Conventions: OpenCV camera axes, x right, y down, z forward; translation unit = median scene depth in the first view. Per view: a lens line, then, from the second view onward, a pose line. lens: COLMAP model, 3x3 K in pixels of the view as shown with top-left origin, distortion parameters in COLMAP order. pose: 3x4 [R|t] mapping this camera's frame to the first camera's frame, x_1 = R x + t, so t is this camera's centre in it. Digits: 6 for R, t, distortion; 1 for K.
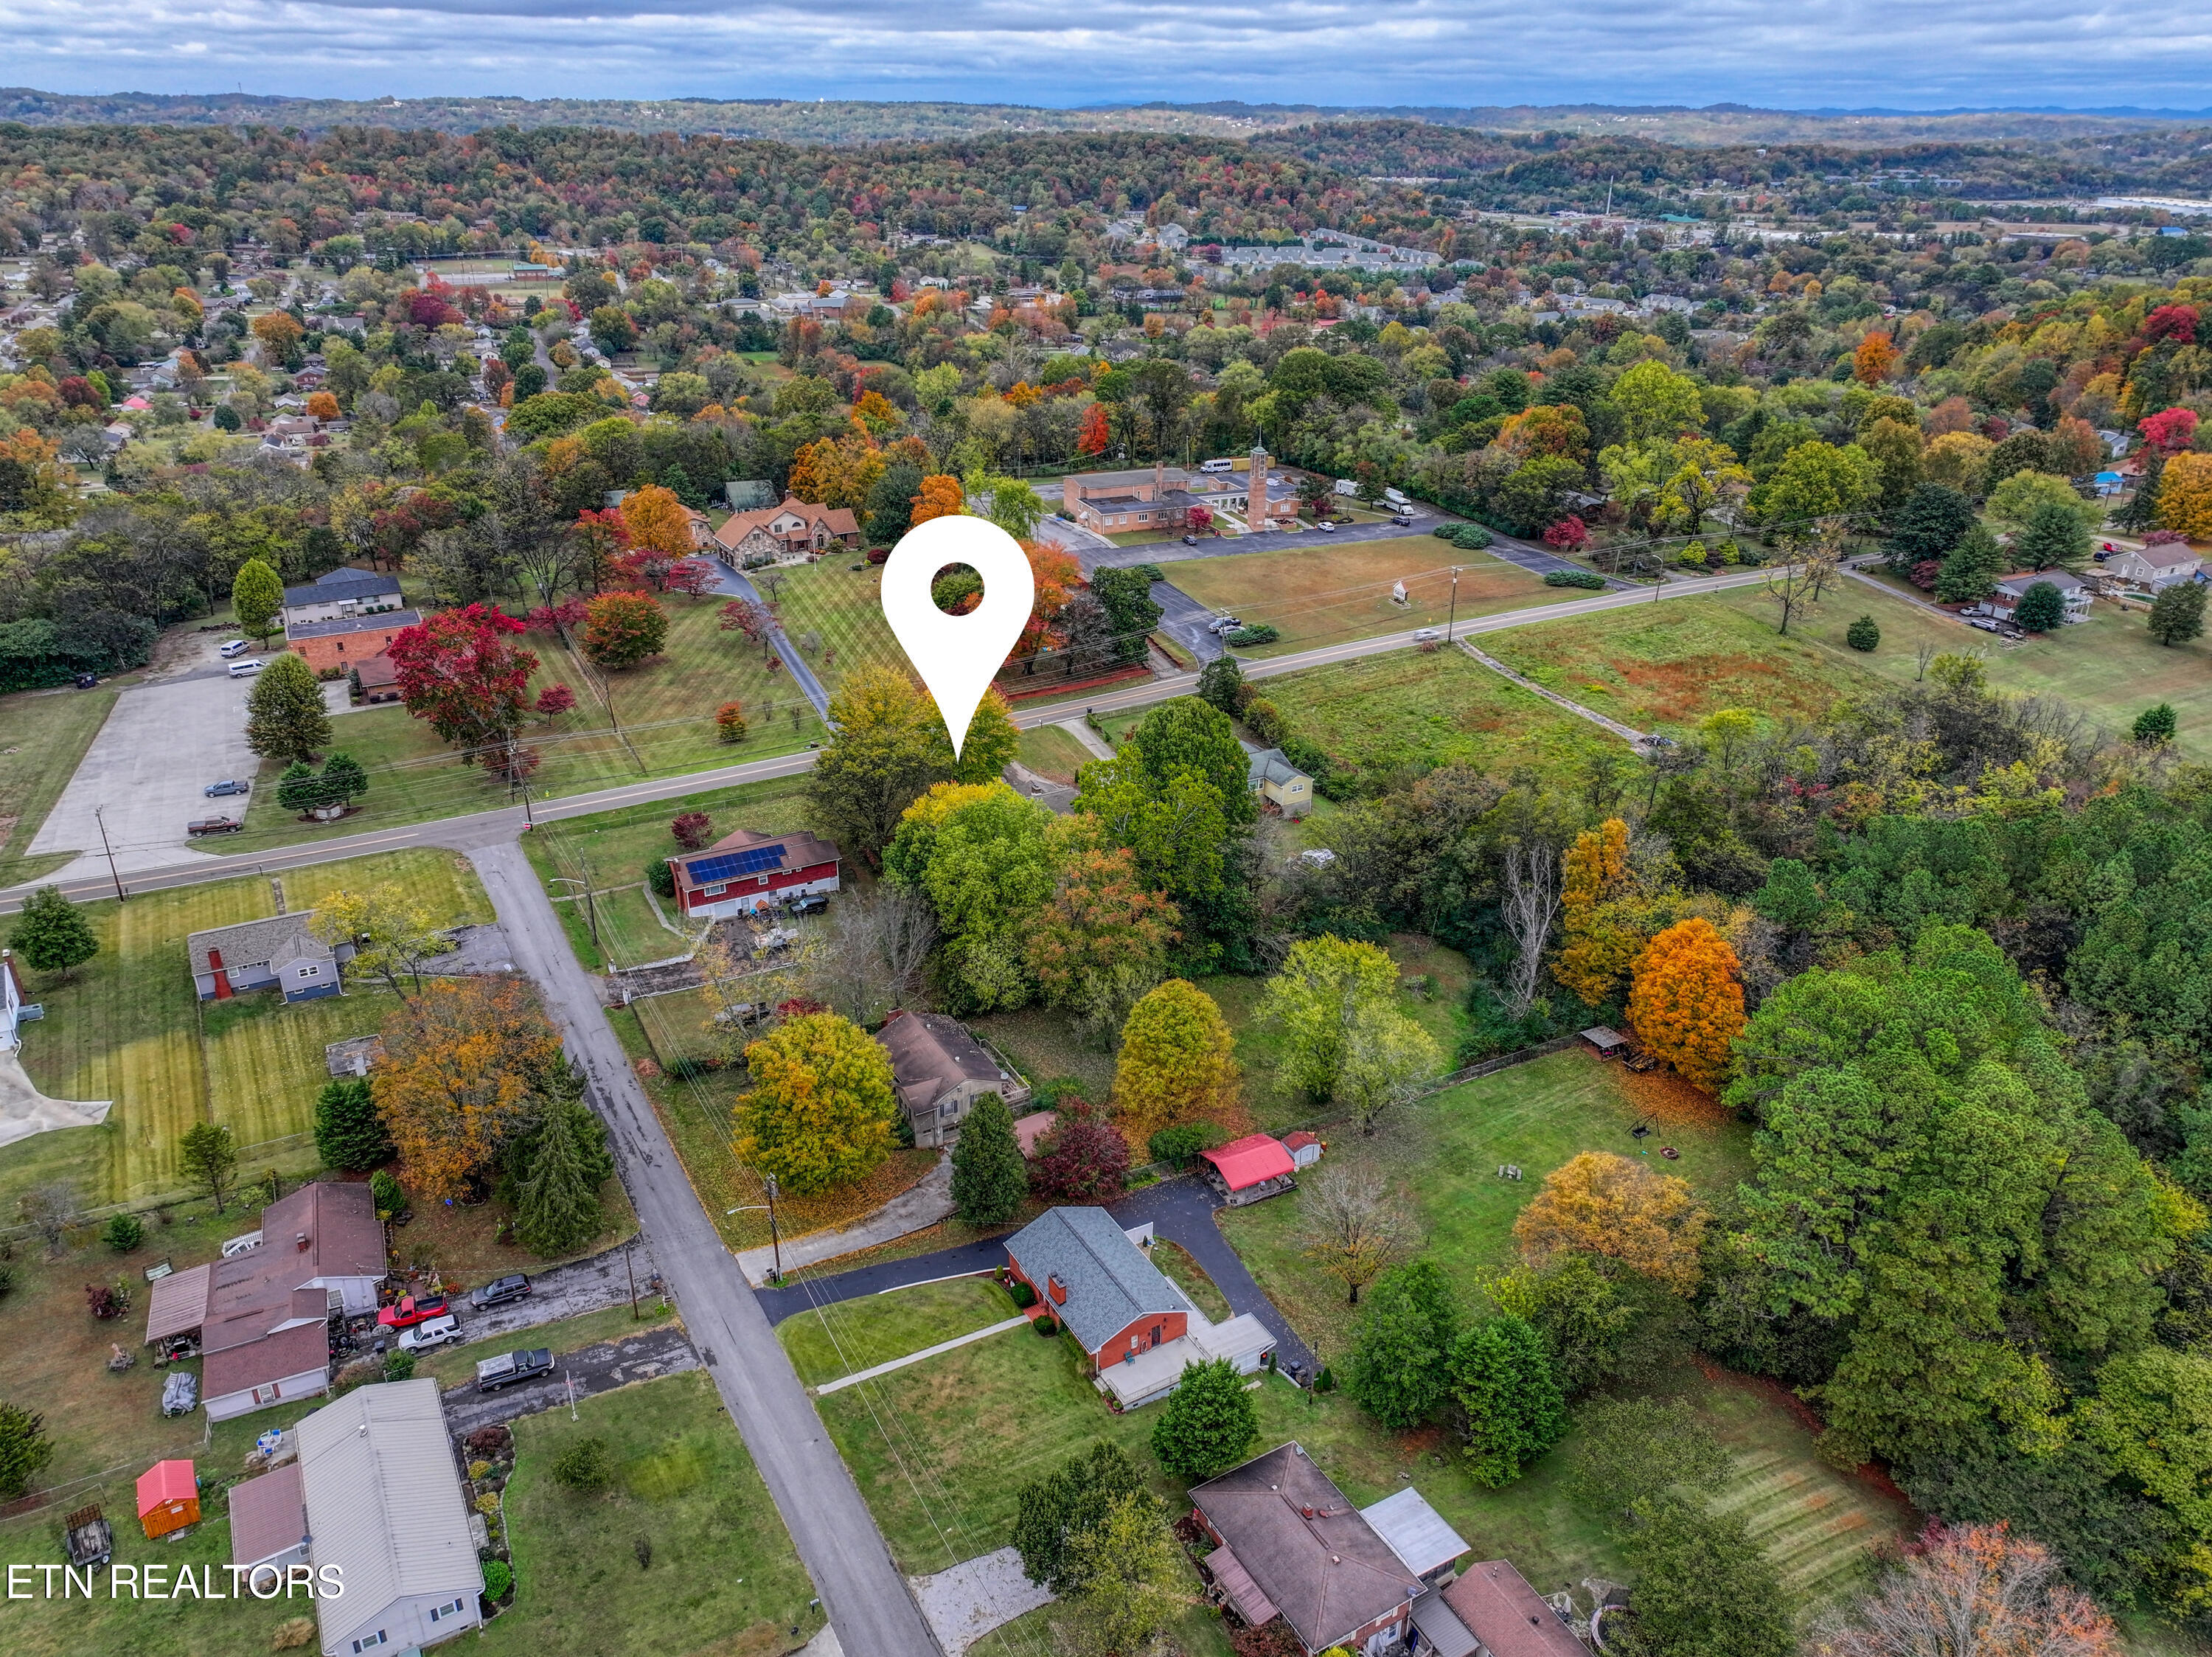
lens RADIAL K [[1548.9, 0, 1113.1], [0, 1548.9, 819.0], [0, 0, 1]] dist [-0.005277, 0.023735]
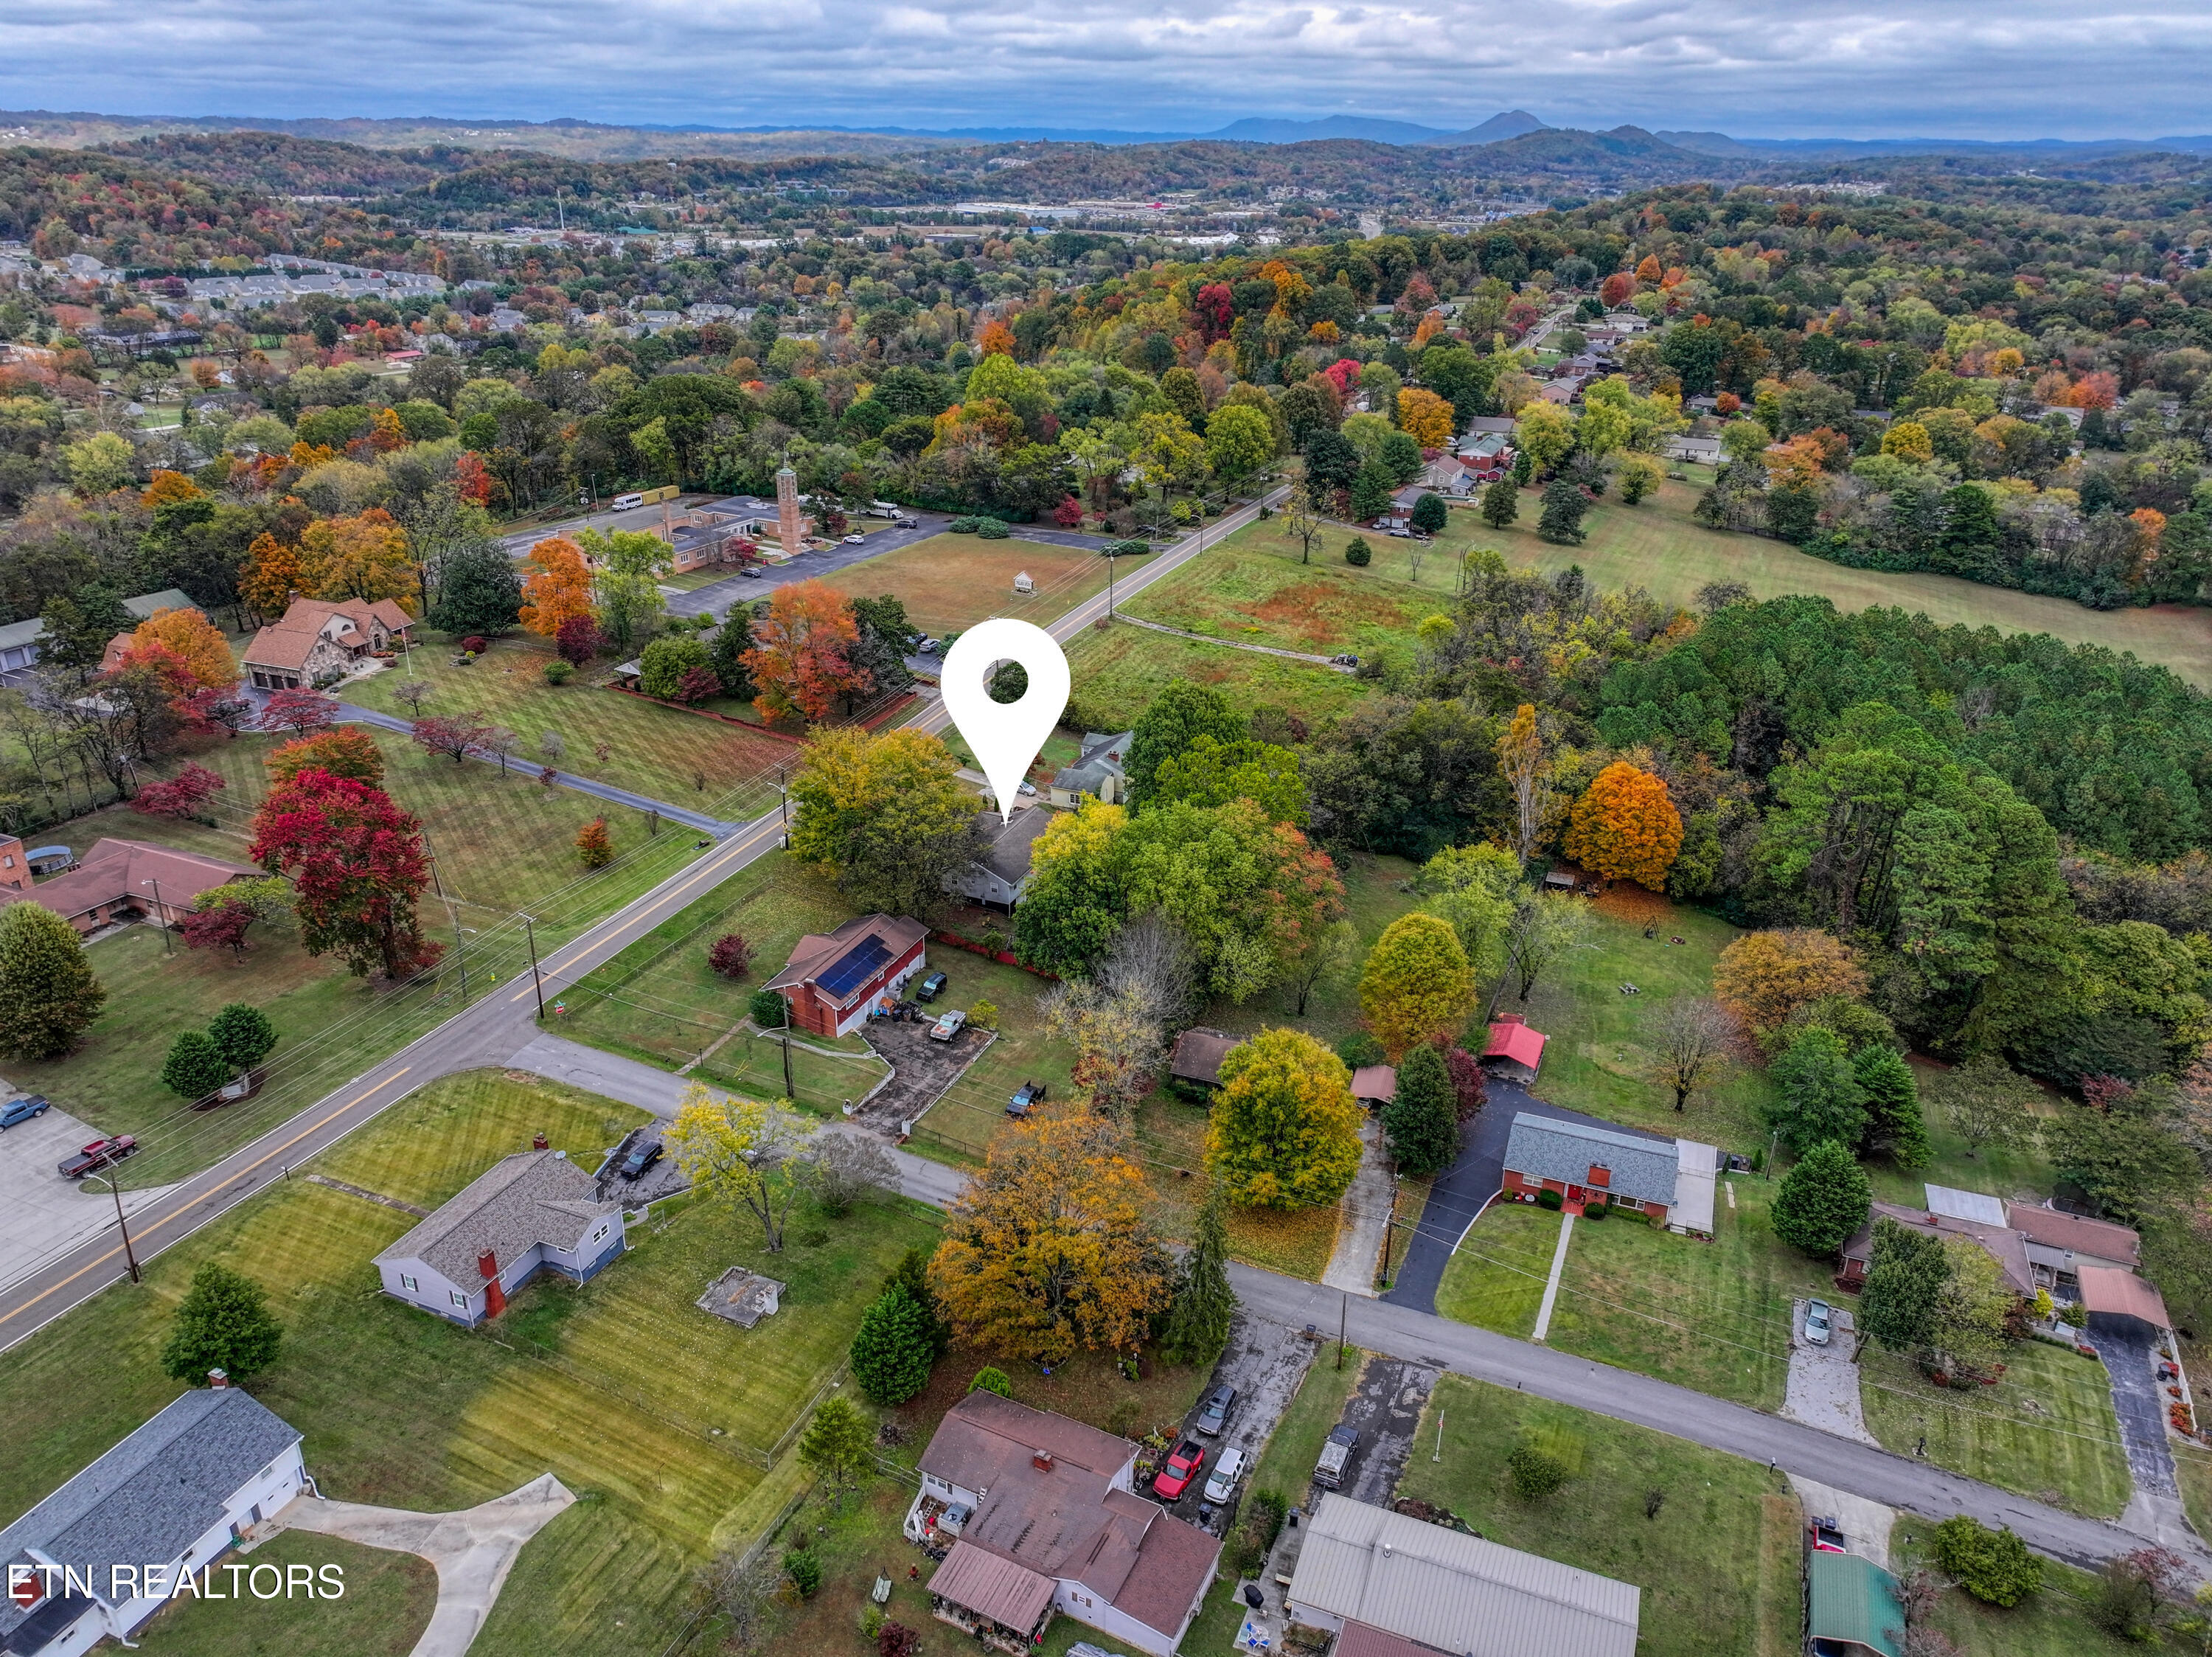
lens RADIAL K [[1548.9, 0, 1113.1], [0, 1548.9, 819.0], [0, 0, 1]] dist [-0.005277, 0.023735]
pose [[0.786585, -0.249579, 0.564795, -0.347504], [0.253998, 0.964487, 0.072459, -0.045443], [-0.562822, 0.086462, 0.822044, 0.100269]]
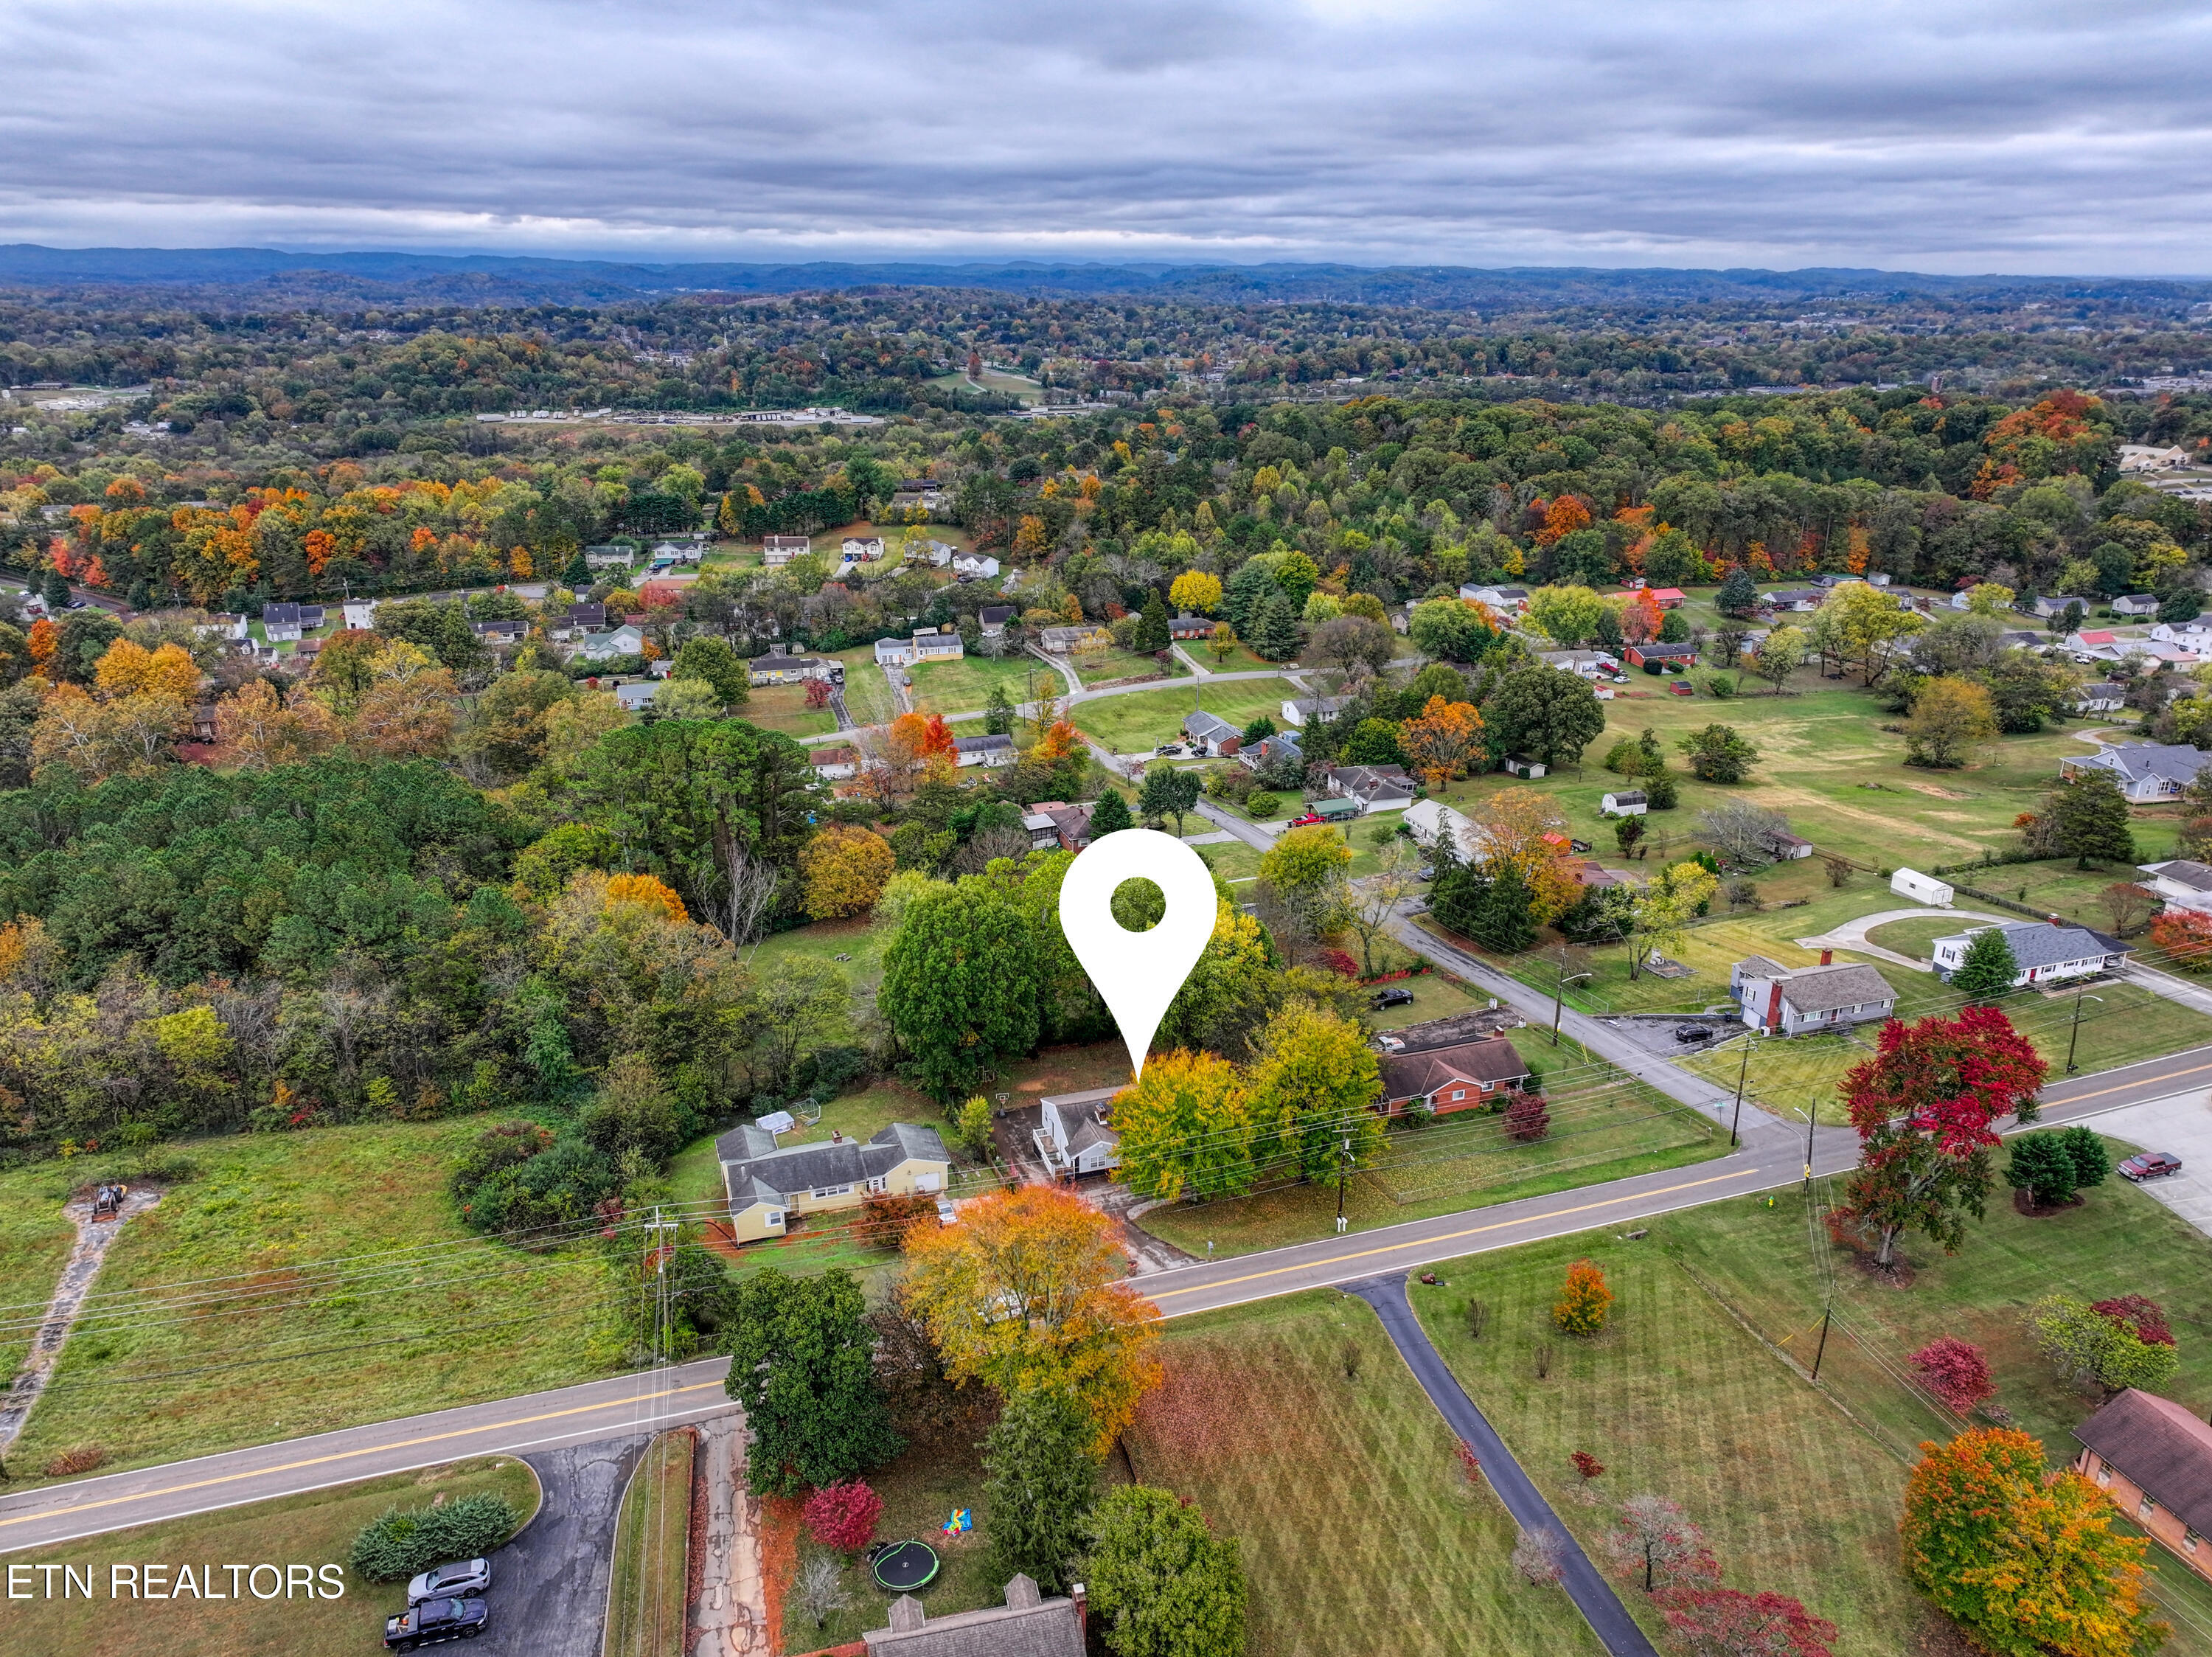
lens RADIAL K [[1548.9, 0, 1113.1], [0, 1548.9, 819.0], [0, 0, 1]] dist [-0.005277, 0.023735]
pose [[-0.985778, -0.070705, 0.152456, -0.102344], [0.054243, 0.724760, 0.686863, -0.417117], [-0.159059, 0.685364, -0.710617, 0.918535]]
